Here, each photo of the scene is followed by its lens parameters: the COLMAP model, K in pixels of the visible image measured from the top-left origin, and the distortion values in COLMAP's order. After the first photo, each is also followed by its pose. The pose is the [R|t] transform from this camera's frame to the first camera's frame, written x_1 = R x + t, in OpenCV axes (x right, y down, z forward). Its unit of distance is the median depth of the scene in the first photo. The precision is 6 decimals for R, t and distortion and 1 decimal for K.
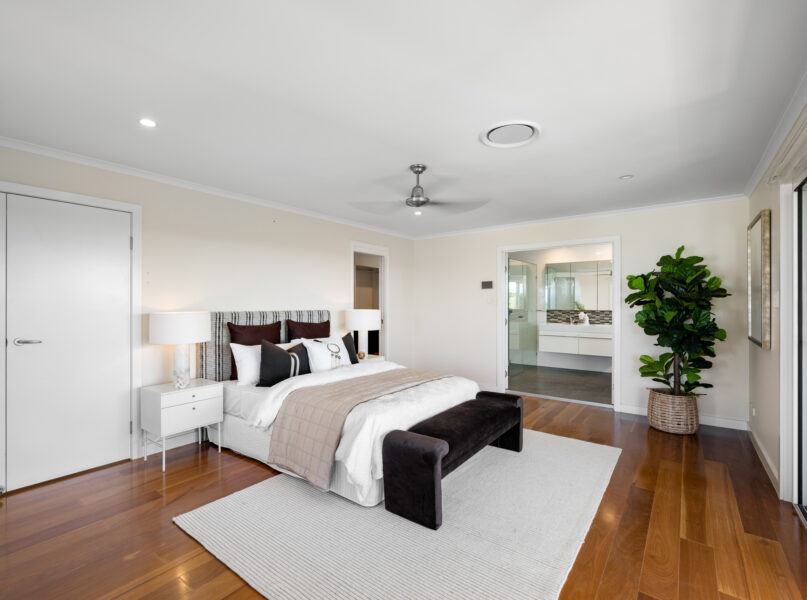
lens RADIAL K [[382.2, 0, 403.5], [0, 382.2, 300.0], [0, 0, 1]] dist [-0.002197, -0.000295]
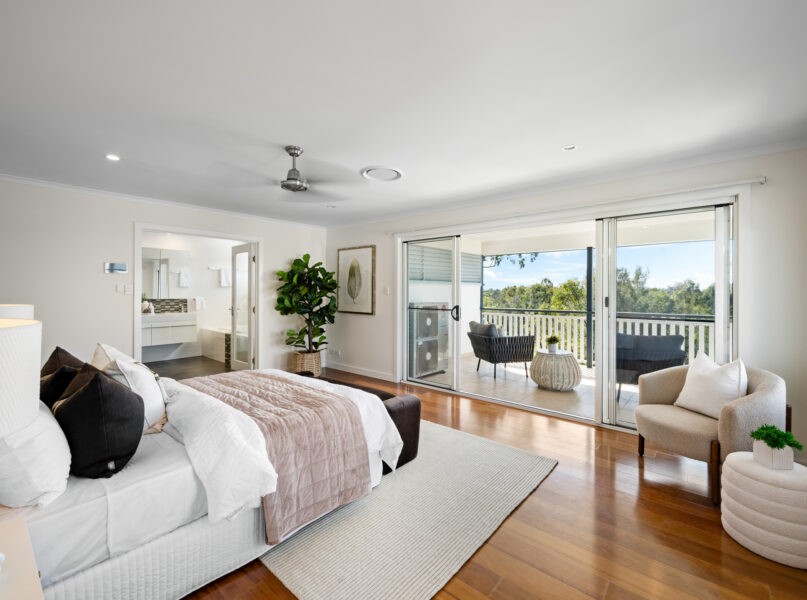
lens RADIAL K [[360.4, 0, 403.5], [0, 360.4, 300.0], [0, 0, 1]] dist [-0.000397, -0.000003]
pose [[0.067517, -0.027385, 0.997342, -0.662825], [-0.009572, 0.999559, 0.028094, -0.004086], [-0.997672, -0.011443, 0.067225, 0.531074]]
